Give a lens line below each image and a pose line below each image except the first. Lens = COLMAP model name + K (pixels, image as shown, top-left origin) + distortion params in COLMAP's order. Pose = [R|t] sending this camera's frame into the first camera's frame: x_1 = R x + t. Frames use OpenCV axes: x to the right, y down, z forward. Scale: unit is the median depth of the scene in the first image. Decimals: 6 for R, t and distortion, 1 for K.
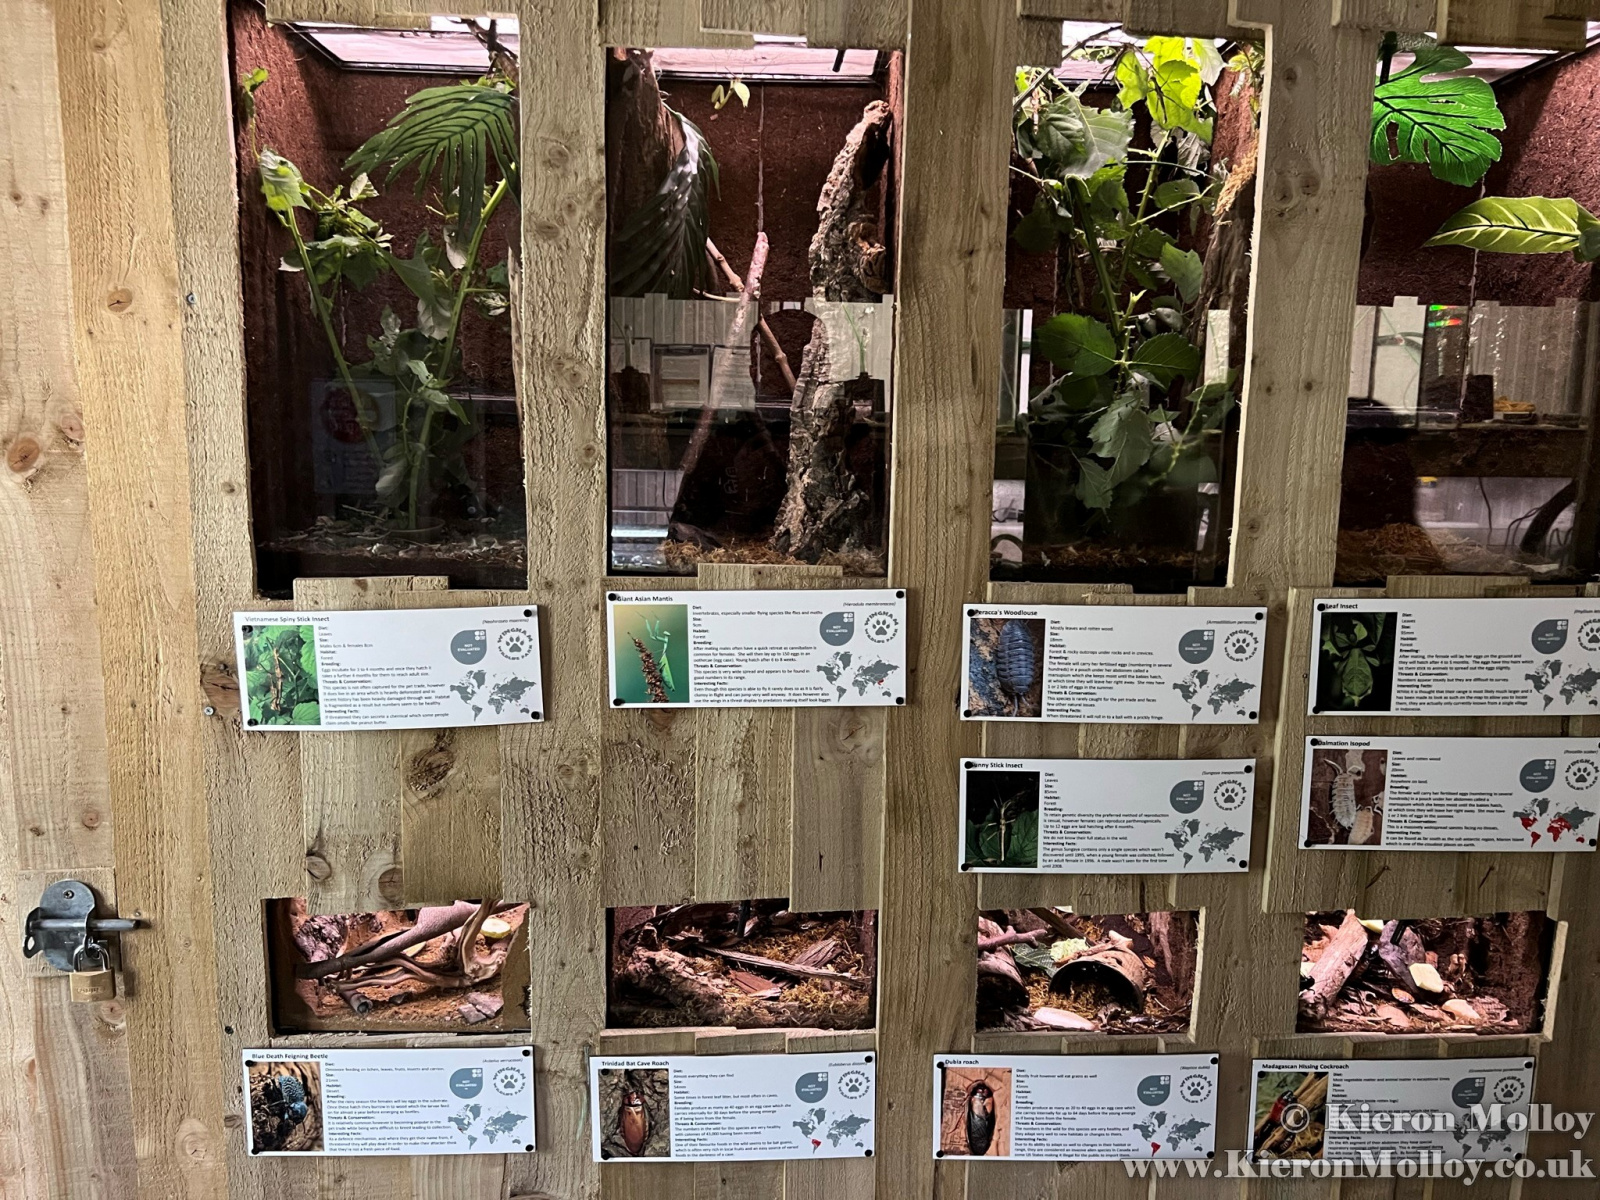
lens RADIAL K [[1208.0, 0, 793.8], [0, 1208.0, 595.6], [0, 0, 1]] dist [0.041393, -0.051311]
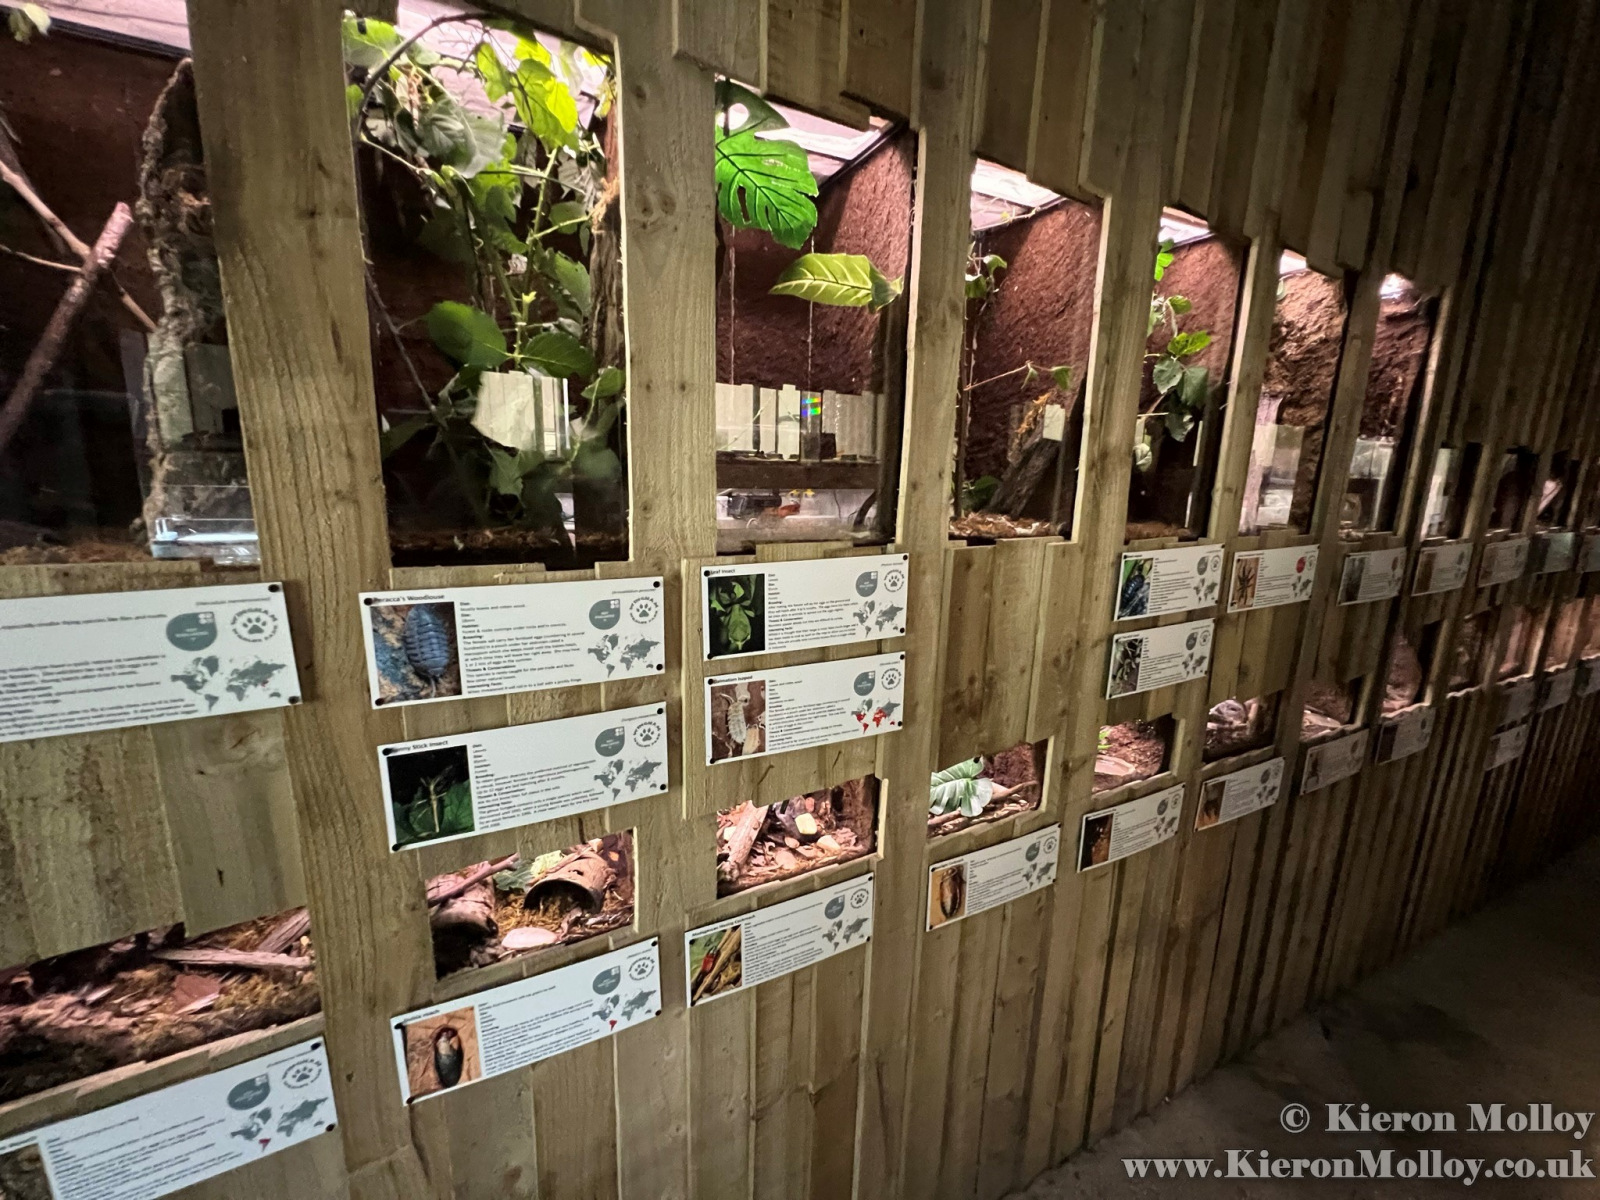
lens RADIAL K [[645.1, 0, 802.2], [0, 645.1, 593.7], [0, 0, 1]] dist [0.003598, -0.000256]
pose [[0.897169, -0.077738, 0.434793, 0.228830], [0.056577, 0.996507, 0.061426, -0.004389], [-0.438049, -0.030510, 0.898433, 0.364024]]
